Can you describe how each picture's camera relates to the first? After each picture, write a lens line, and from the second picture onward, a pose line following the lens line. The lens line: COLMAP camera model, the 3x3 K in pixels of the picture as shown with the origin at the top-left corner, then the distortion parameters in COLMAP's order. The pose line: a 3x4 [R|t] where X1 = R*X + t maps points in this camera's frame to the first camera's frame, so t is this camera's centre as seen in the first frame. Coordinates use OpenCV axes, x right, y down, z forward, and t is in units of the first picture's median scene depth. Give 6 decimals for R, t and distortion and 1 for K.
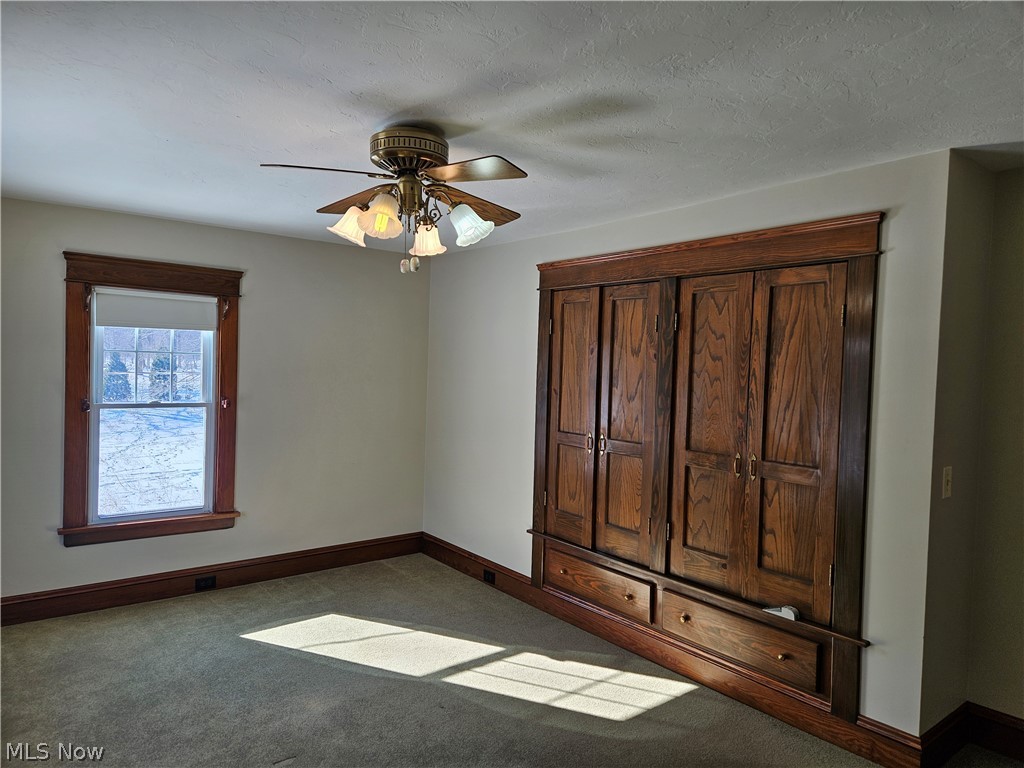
lens RADIAL K [[690.5, 0, 514.3], [0, 690.5, 379.5], [0, 0, 1]] dist [0.083195, -0.074266]
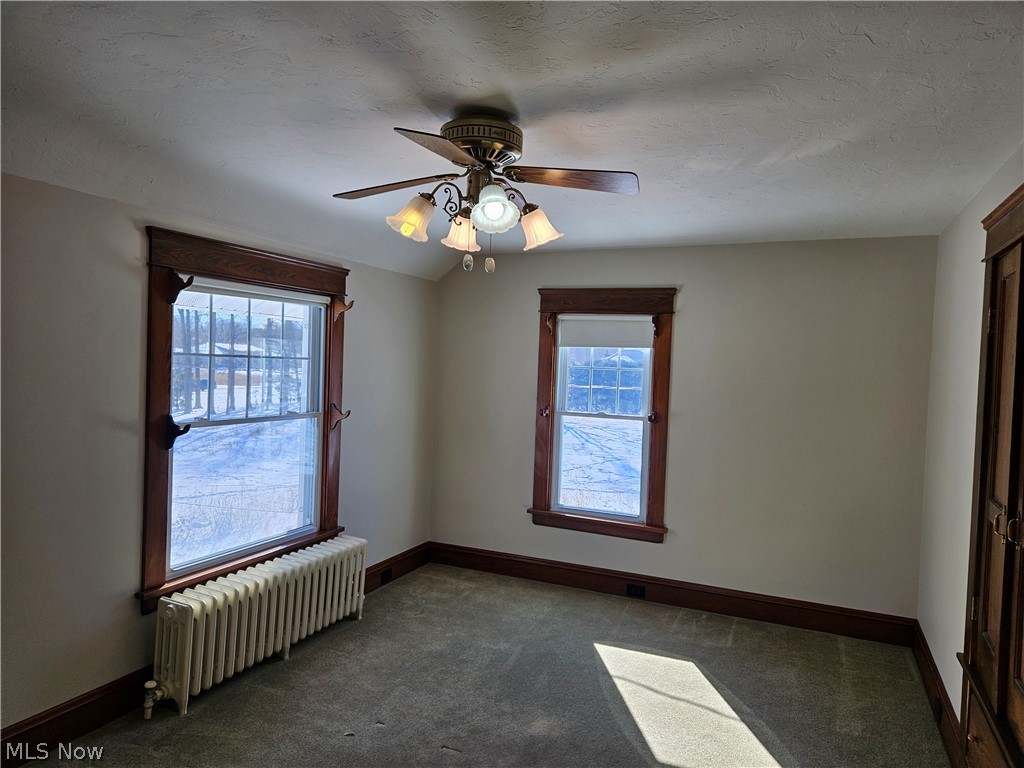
lens RADIAL K [[690.5, 0, 514.3], [0, 690.5, 379.5], [0, 0, 1]] dist [0.083195, -0.074266]
pose [[0.467467, 0.009295, -0.883961, 0.410600], [-0.044965, 0.998900, -0.013276, -0.000447], [0.882866, 0.045954, 0.467371, 0.365707]]
